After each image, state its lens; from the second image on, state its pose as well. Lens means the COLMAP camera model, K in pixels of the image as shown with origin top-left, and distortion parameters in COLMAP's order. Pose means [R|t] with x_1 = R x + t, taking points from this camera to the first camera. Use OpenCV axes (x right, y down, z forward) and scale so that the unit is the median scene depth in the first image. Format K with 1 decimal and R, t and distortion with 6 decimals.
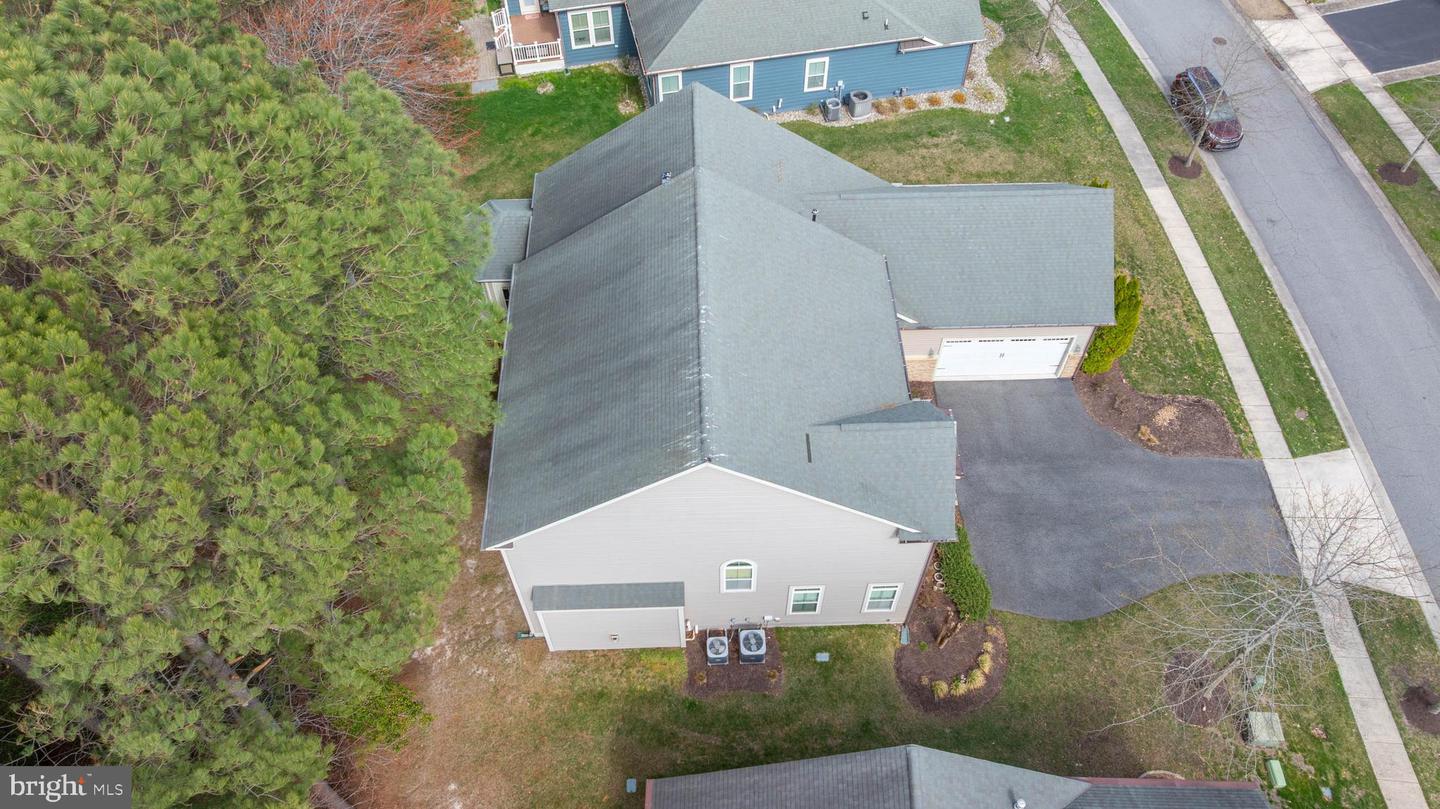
lens RADIAL K [[1015.8, 0, 720.0], [0, 1015.8, 404.5], [0, 0, 1]] dist [-0.057101, 0.061169]
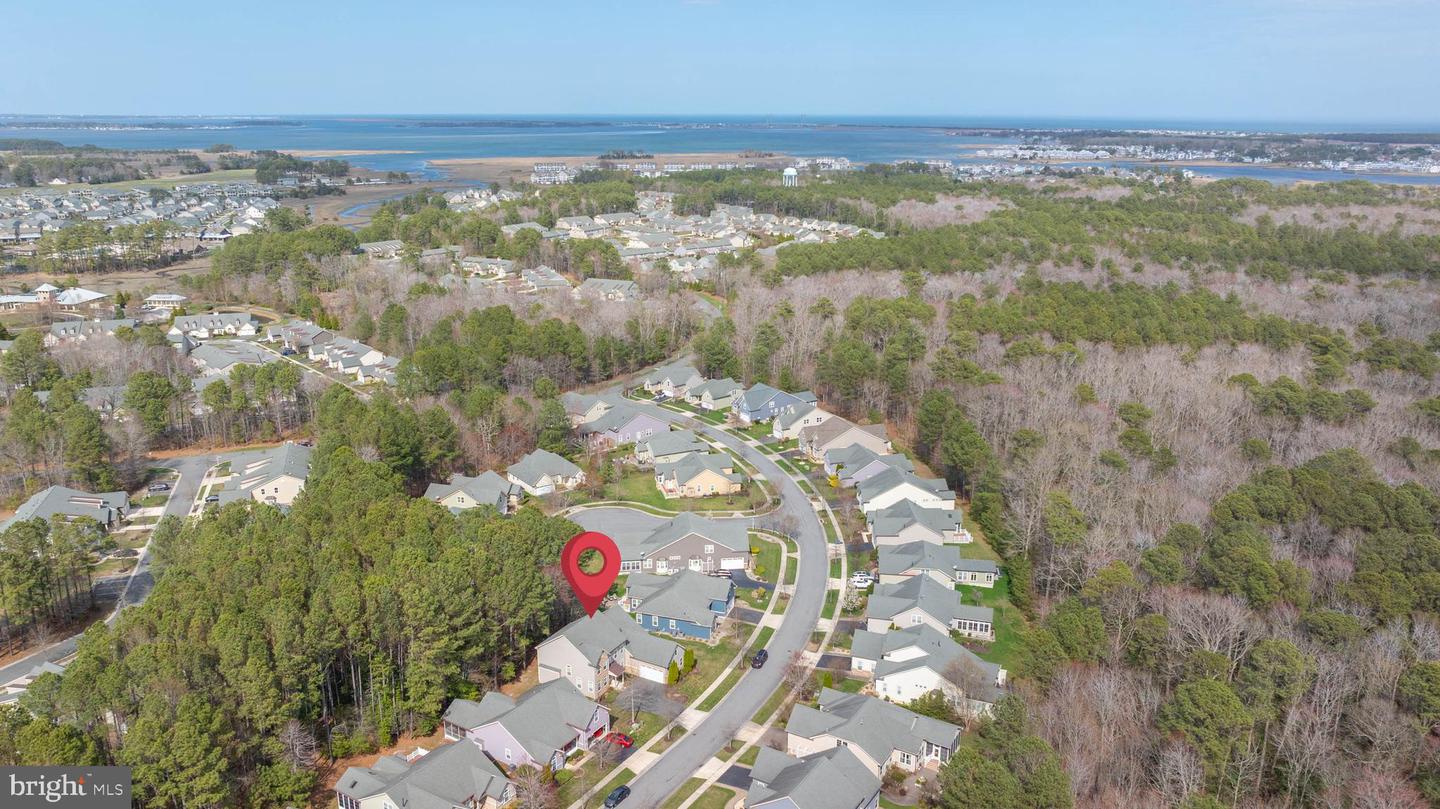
lens RADIAL K [[1046.3, 0, 720.0], [0, 1046.3, 404.5], [0, 0, 1]] dist [-0.026540, 0.004747]
pose [[0.861369, 0.143163, -0.487389, 2.536018], [-0.417690, 0.745656, -0.519165, 1.304437], [0.289099, 0.650770, 0.702082, -2.893621]]
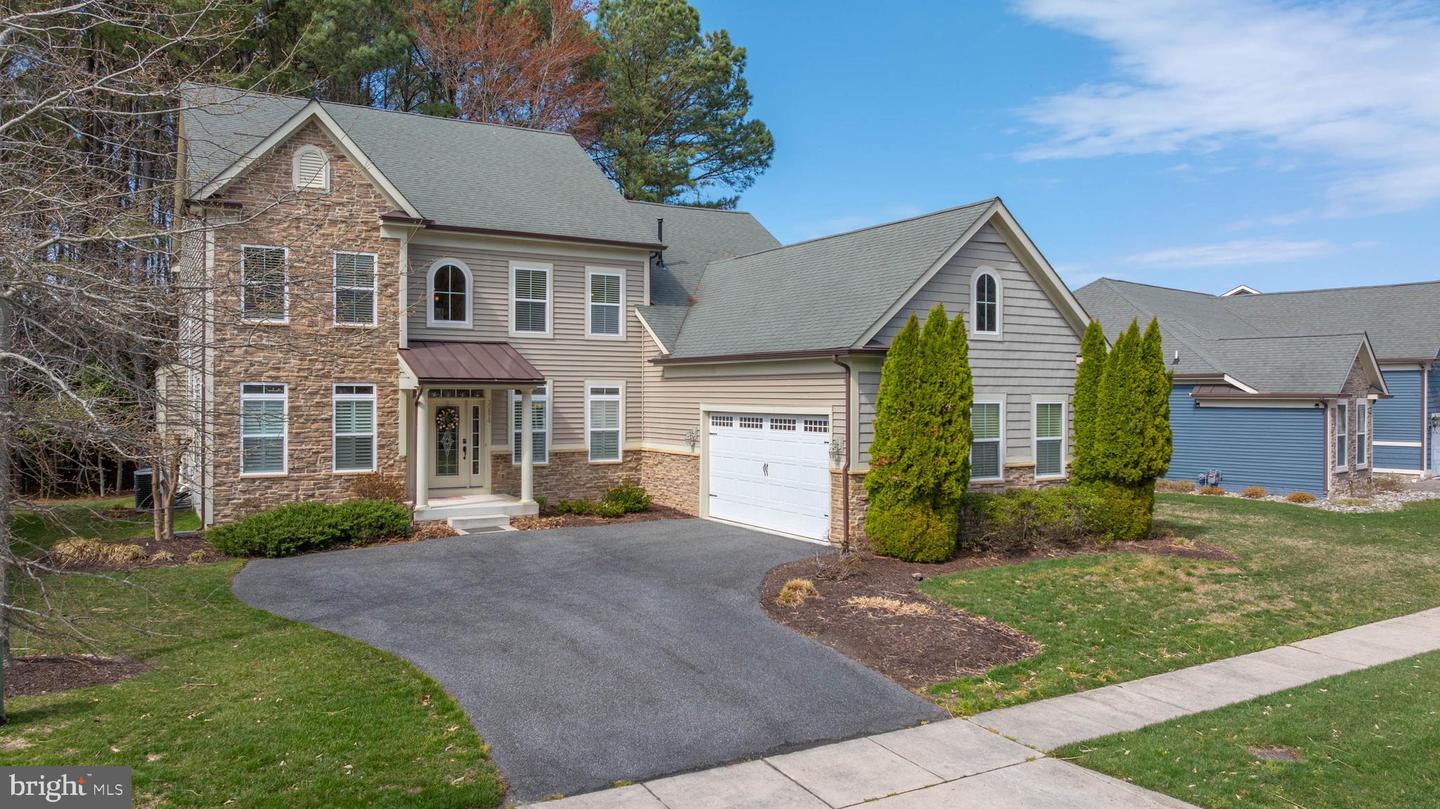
lens RADIAL K [[1009.3, 0, 720.0], [0, 1009.3, 404.5], [0, 0, 1]] dist [-0.025220, 0.001214]
pose [[0.478866, 0.012830, -0.877794, 0.693420], [-0.718199, 0.580741, -0.383314, 0.147216], [0.504853, 0.813987, 0.287312, 0.745226]]
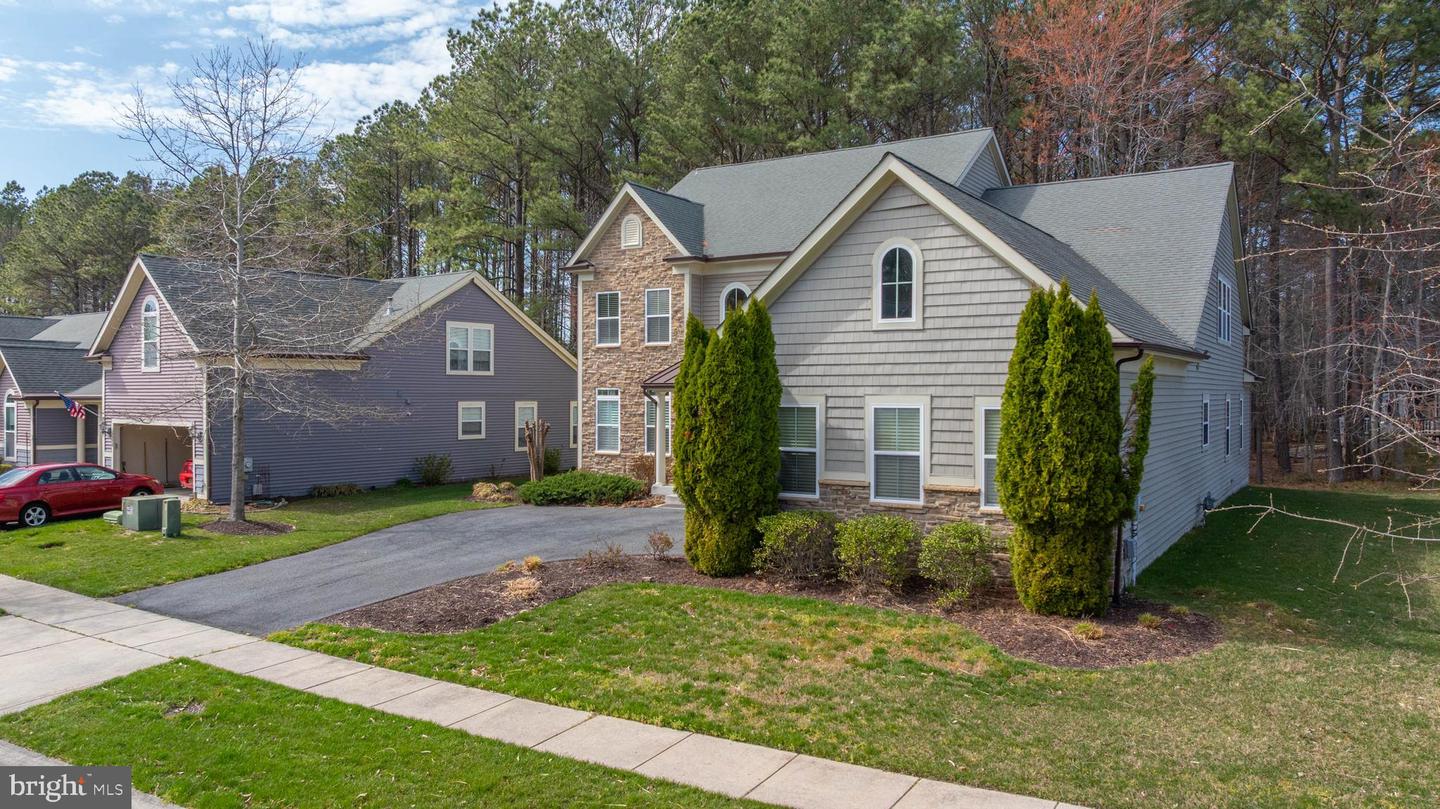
lens RADIAL K [[1009.3, 0, 720.0], [0, 1009.3, 404.5], [0, 0, 1]] dist [-0.025220, 0.001214]
pose [[-0.561906, 0.012023, -0.827114, 0.692780], [-0.673966, 0.573090, 0.466195, -0.264960], [0.479616, 0.819404, -0.313919, 1.035615]]
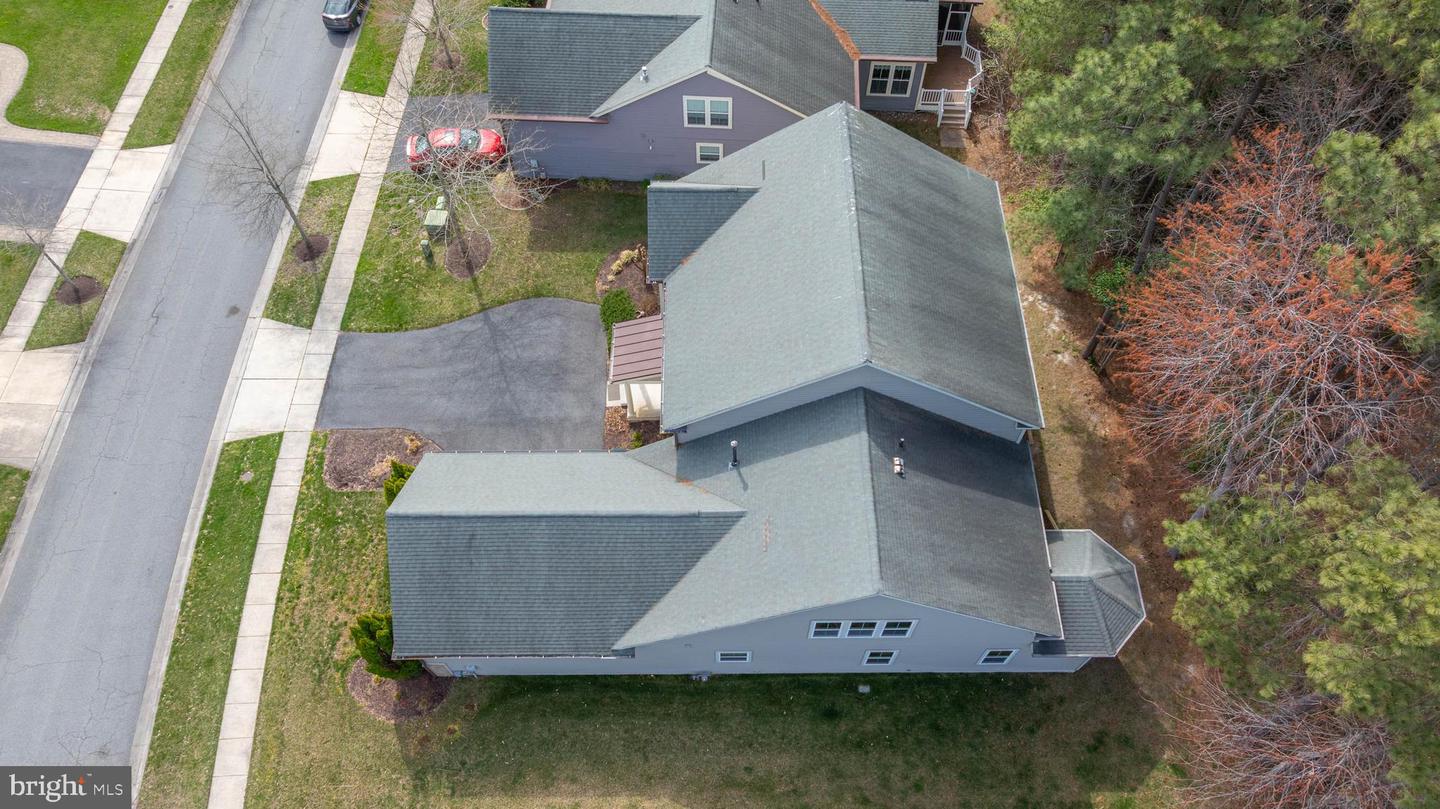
lens RADIAL K [[1015.8, 0, 720.0], [0, 1015.8, 404.5], [0, 0, 1]] dist [-0.057101, 0.061169]
pose [[-0.999634, -0.021676, 0.016206, 0.076833], [0.023725, -0.413652, 0.910126, -0.838557], [-0.013025, 0.910177, 0.414015, 0.475078]]
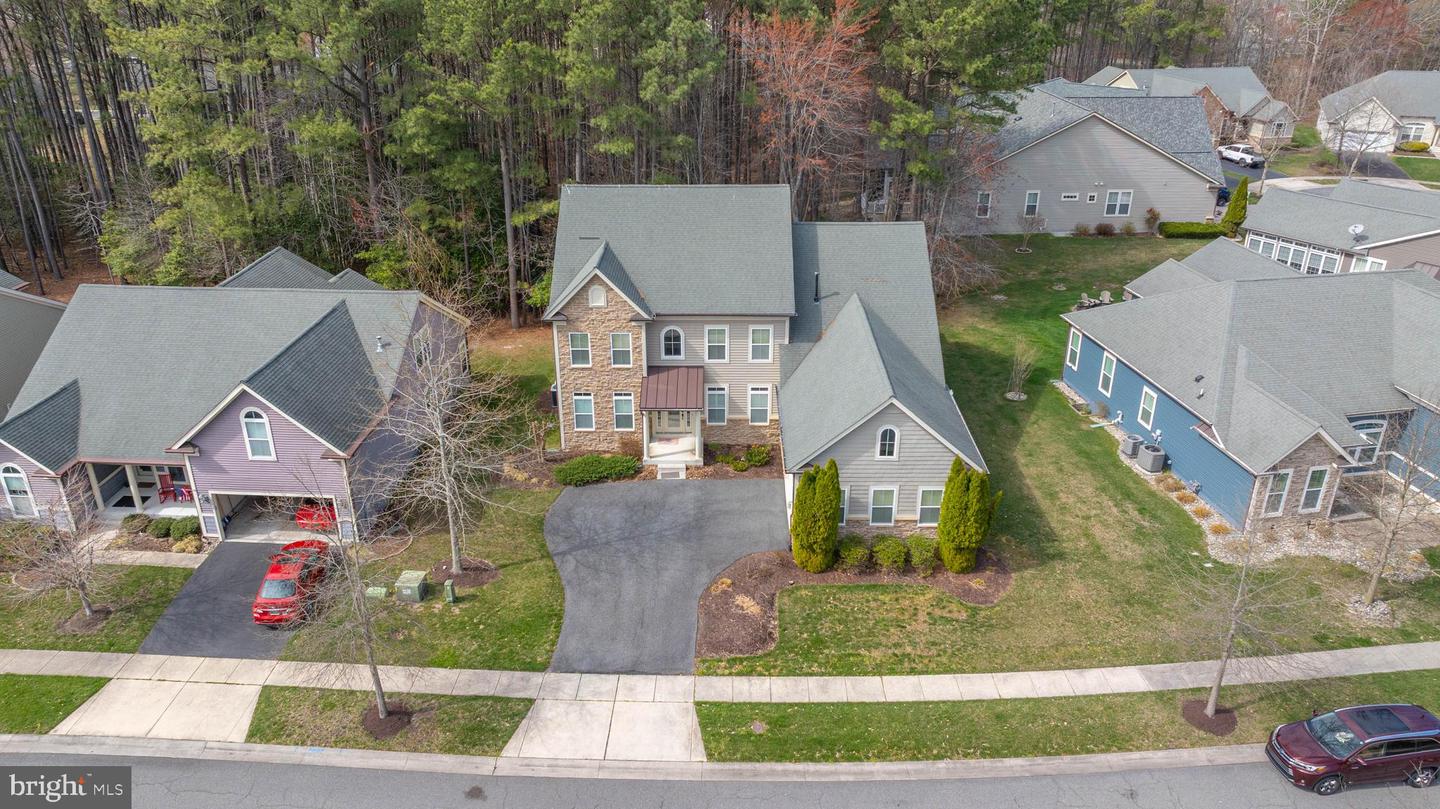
lens RADIAL K [[1014.9, 0, 720.0], [0, 1014.9, 404.5], [0, 0, 1]] dist [-0.021424, 0.000985]
pose [[-0.035273, 0.429617, -0.902322, 1.130605], [-0.814590, 0.510704, 0.275001, -0.299262], [0.578964, 0.744722, 0.331948, 0.499917]]
